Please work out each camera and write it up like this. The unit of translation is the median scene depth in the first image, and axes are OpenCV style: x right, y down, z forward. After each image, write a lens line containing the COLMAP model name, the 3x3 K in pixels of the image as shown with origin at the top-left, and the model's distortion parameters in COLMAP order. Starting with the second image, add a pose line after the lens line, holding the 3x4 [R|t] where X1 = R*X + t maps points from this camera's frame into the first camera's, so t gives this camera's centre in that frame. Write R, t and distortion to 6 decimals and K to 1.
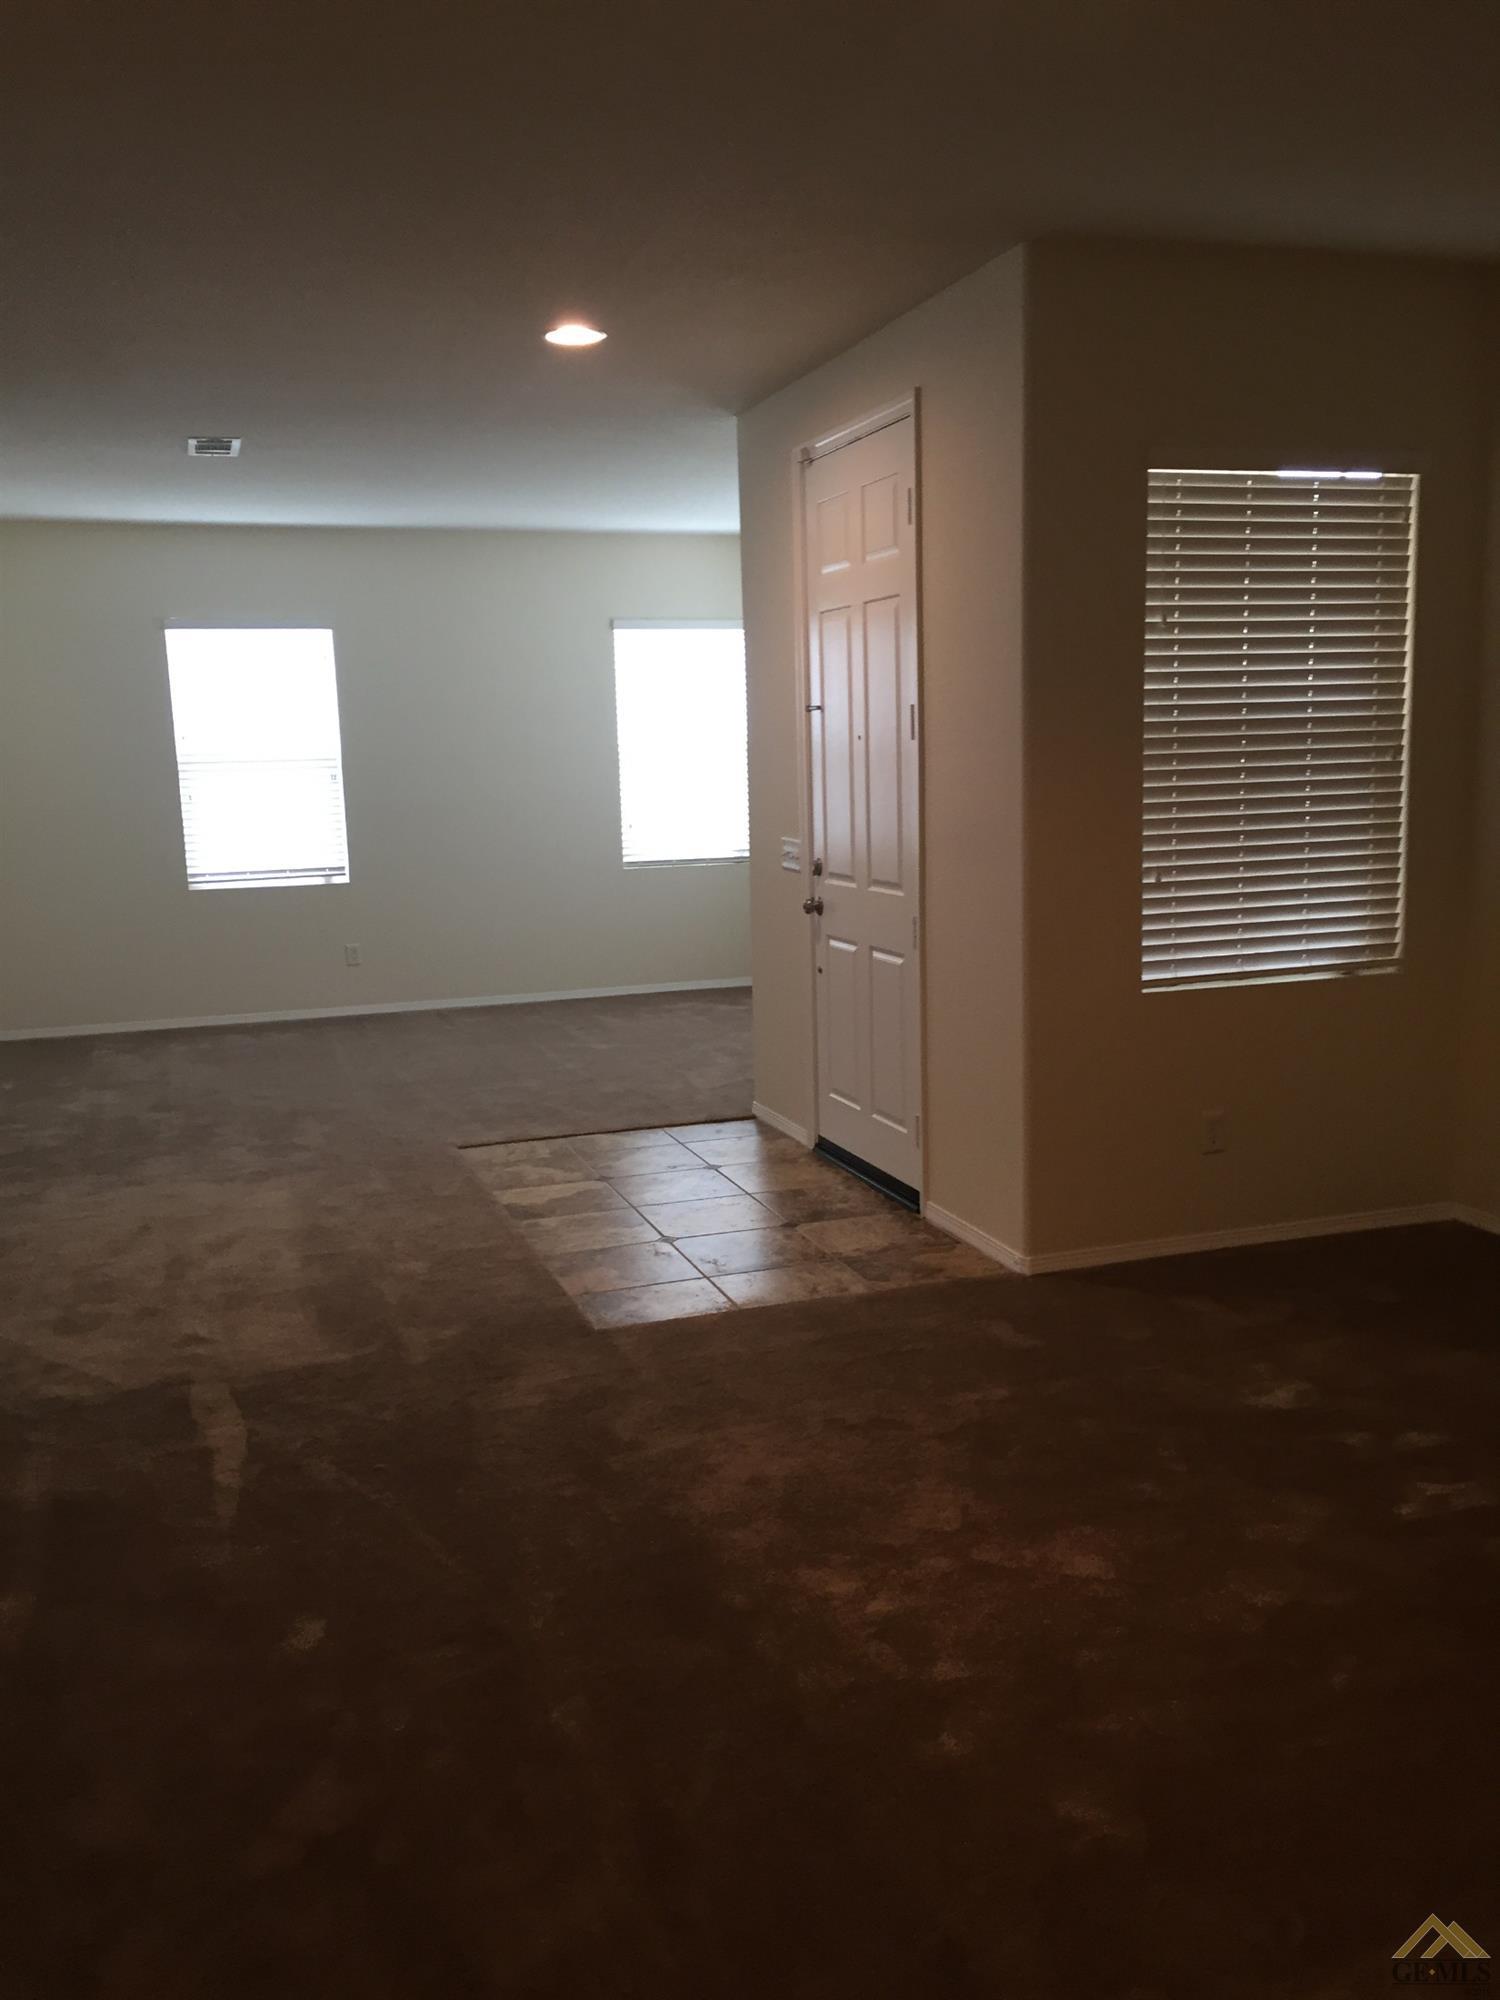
lens RADIAL K [[1698.9, 0, 750.0], [0, 1698.9, 1000.0], [0, 0, 1]] dist [0.053293, 0.002068]
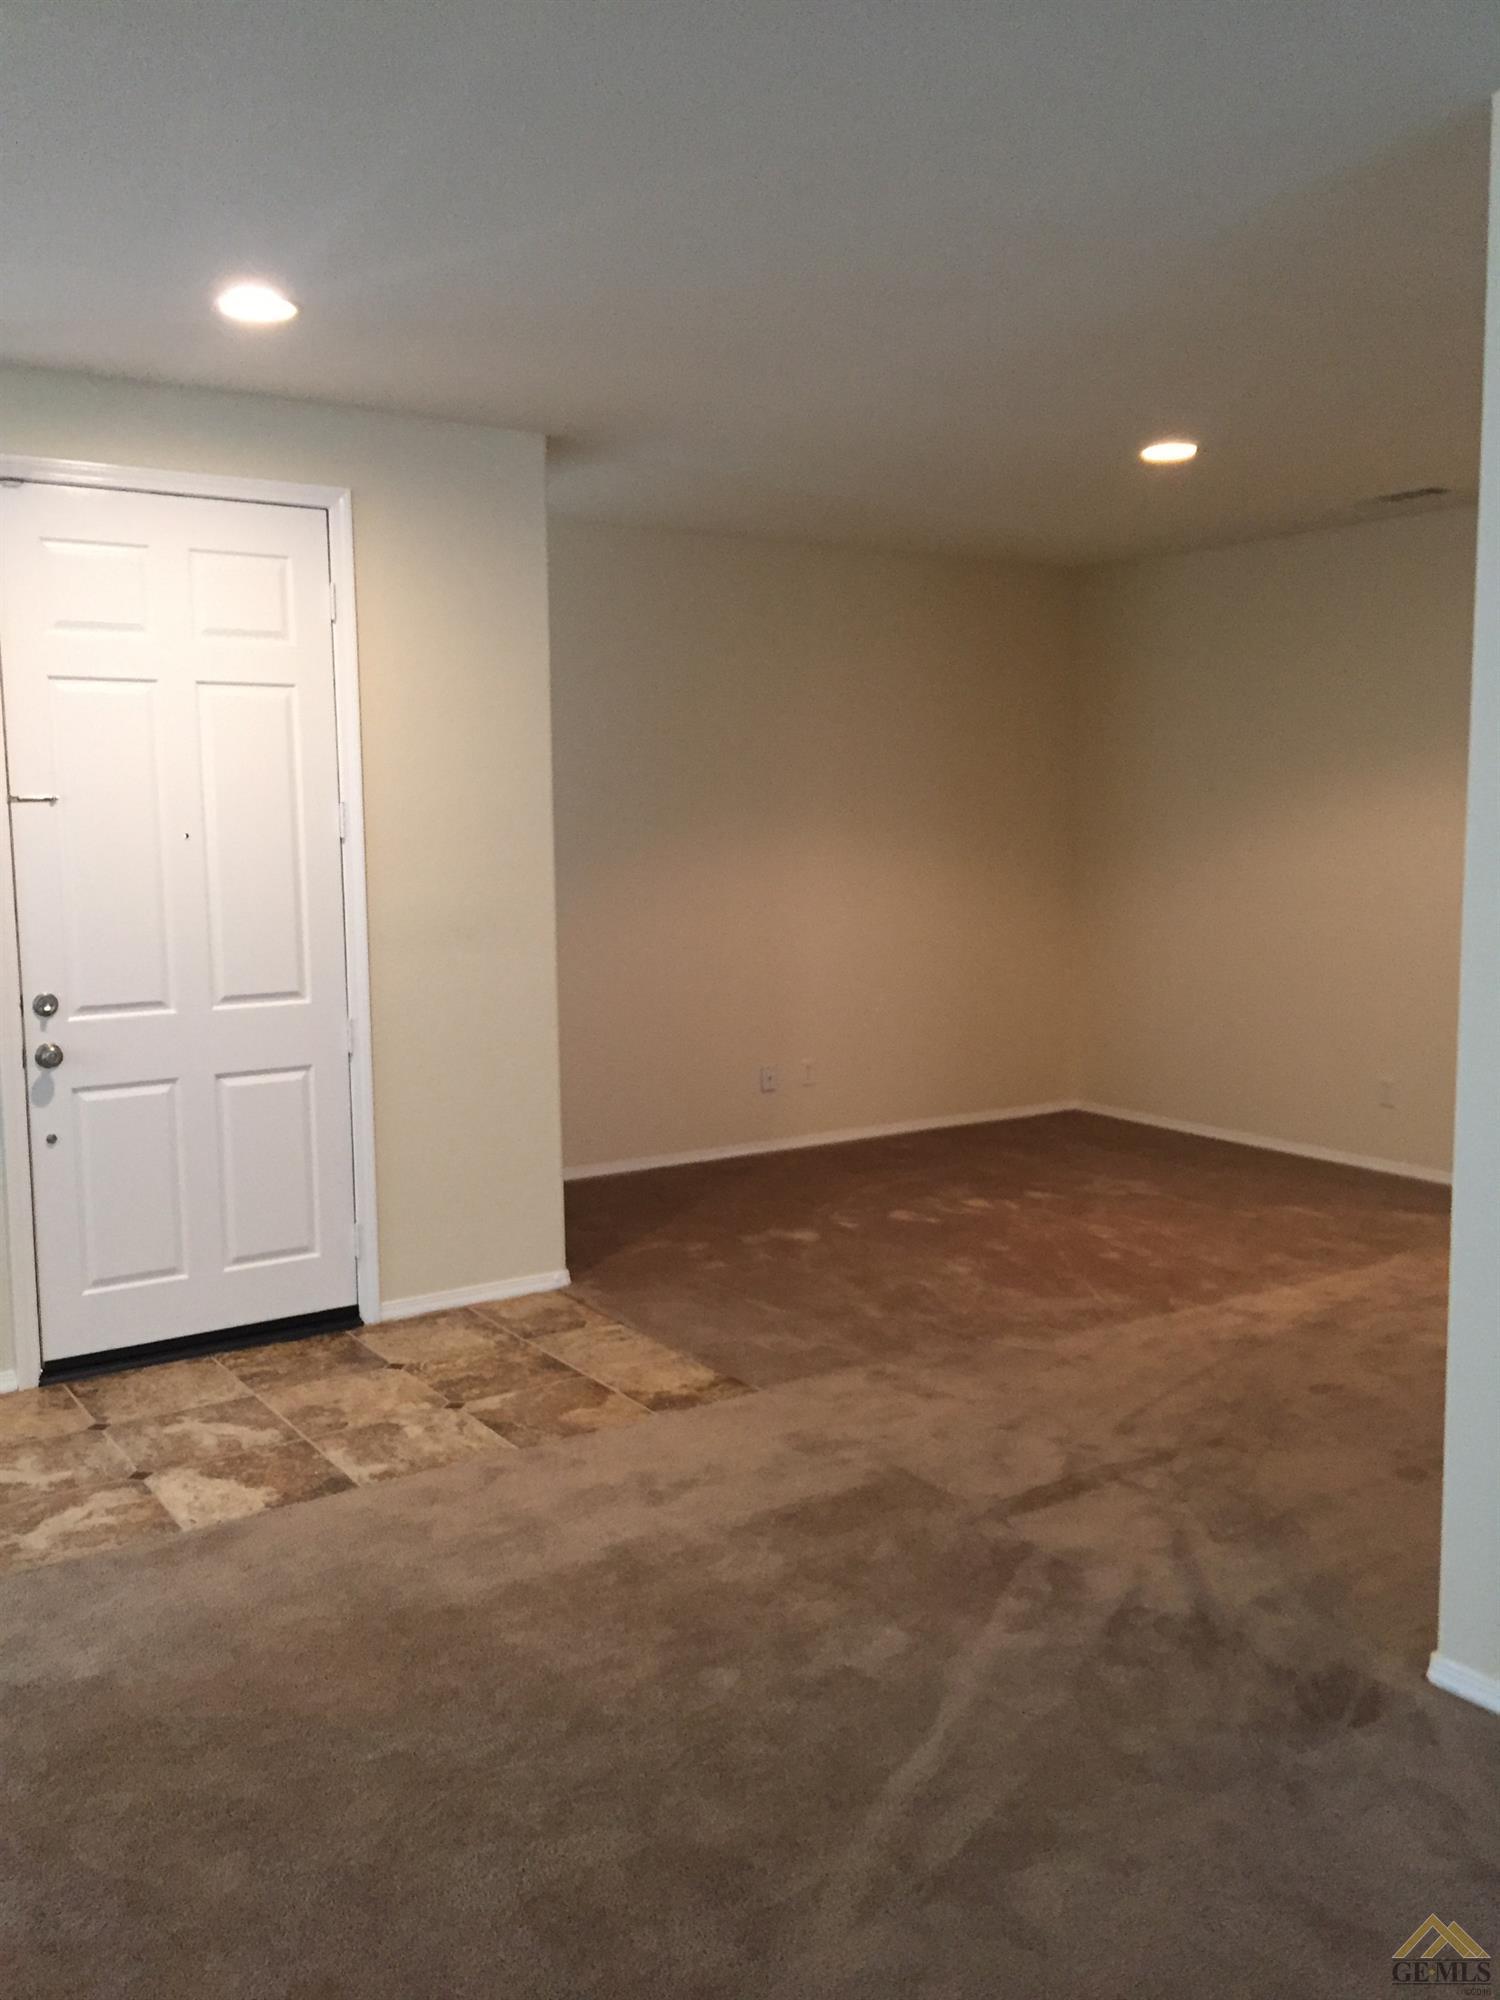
lens RADIAL K [[1698.9, 0, 750.0], [0, 1698.9, 1000.0], [0, 0, 1]] dist [0.053293, 0.002068]
pose [[-0.251860, -0.076156, 0.964762, -0.847948], [0.162736, 0.979371, 0.119793, -0.130993], [-0.953983, 0.187173, -0.234271, 0.952974]]
